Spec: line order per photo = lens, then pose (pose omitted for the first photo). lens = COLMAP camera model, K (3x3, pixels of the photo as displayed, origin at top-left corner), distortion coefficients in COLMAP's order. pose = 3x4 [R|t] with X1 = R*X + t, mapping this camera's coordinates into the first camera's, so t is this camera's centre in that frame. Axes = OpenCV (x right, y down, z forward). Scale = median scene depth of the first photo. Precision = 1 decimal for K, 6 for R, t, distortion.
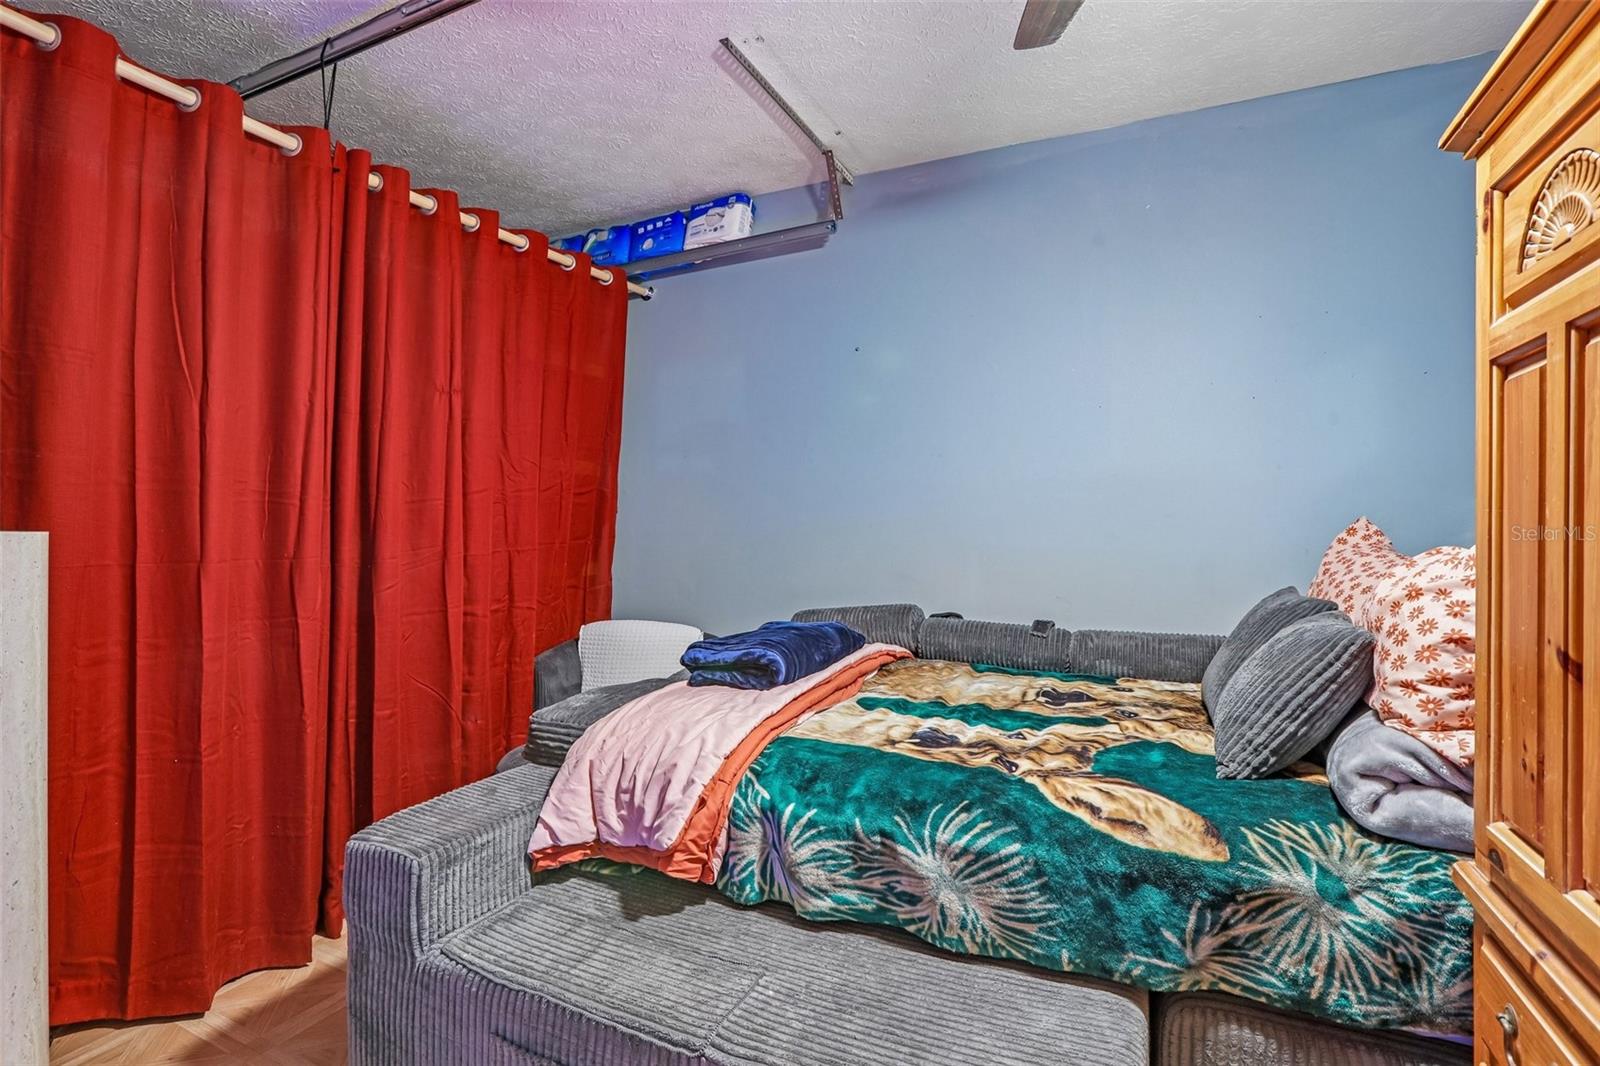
lens RADIAL K [[754.0, 0, 796.4], [0, 754.0, 525.6], [0, 0, 1]] dist [-0.044379, 0.016885]
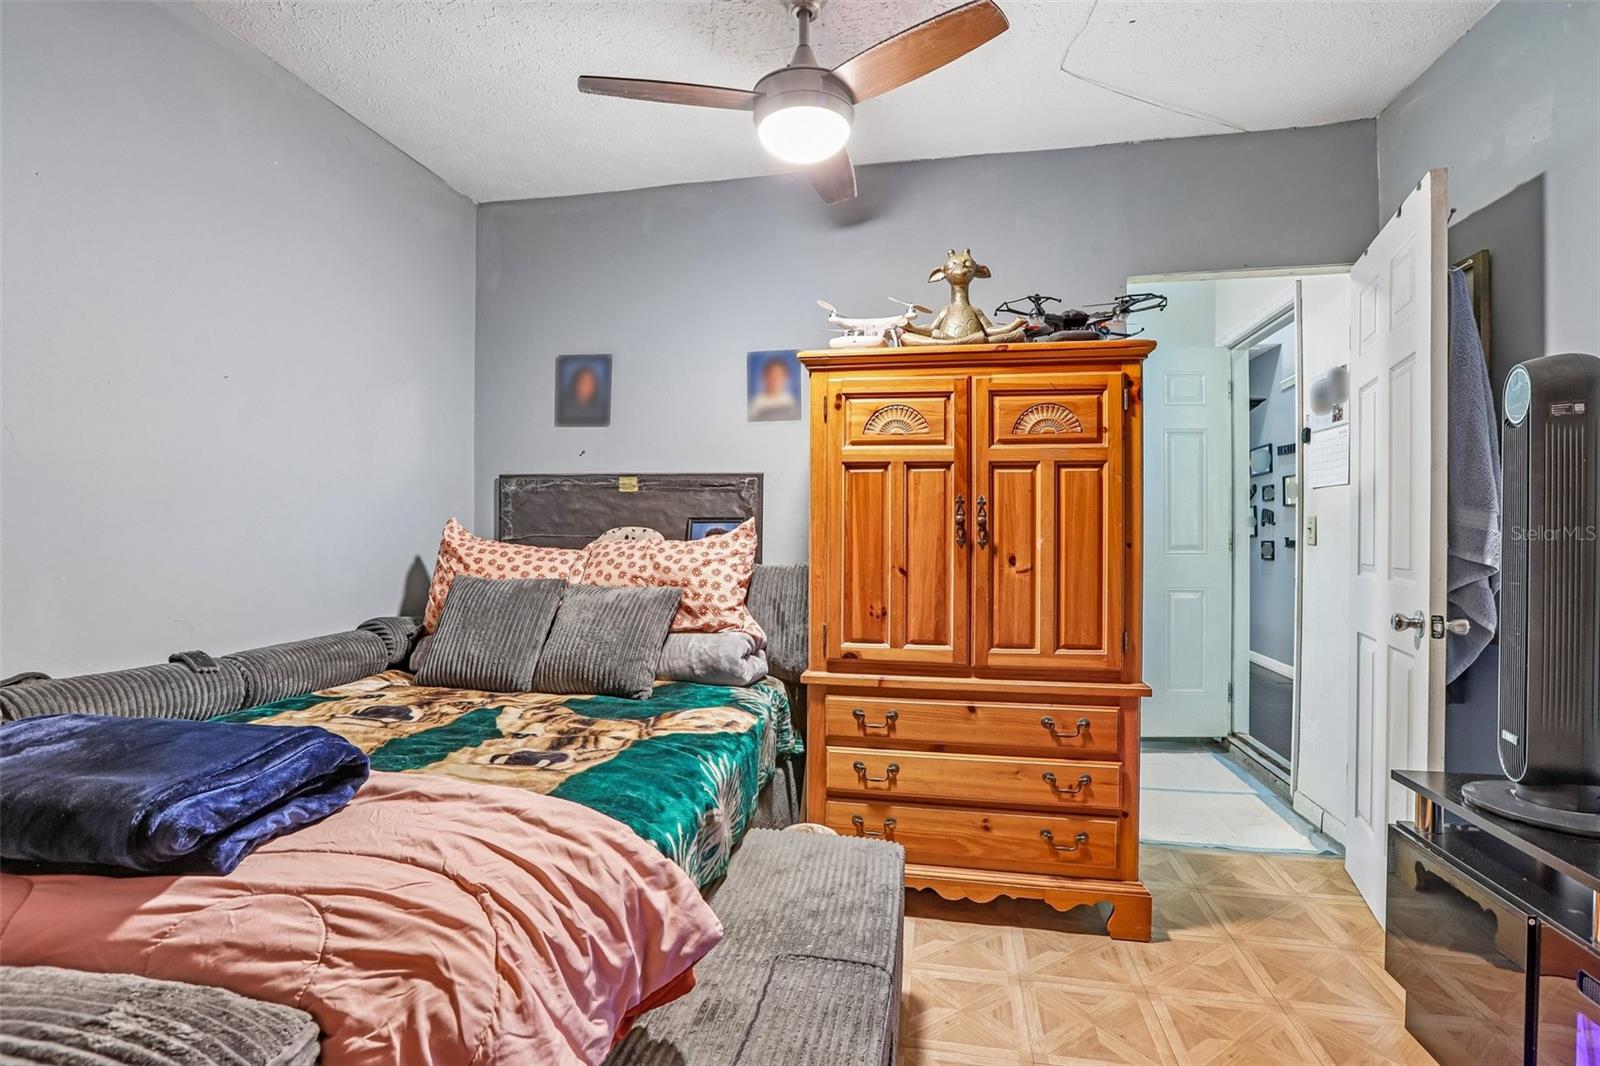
lens RADIAL K [[754.0, 0, 798.4], [0, 754.0, 531.8], [0, 0, 1]] dist [-0.044379, 0.016885]
pose [[-0.251609, -0.005191, 0.967815, -0.833604], [-0.004957, 0.999979, 0.004074, 0.004273], [-0.967816, -0.003773, -0.251629, 0.984465]]
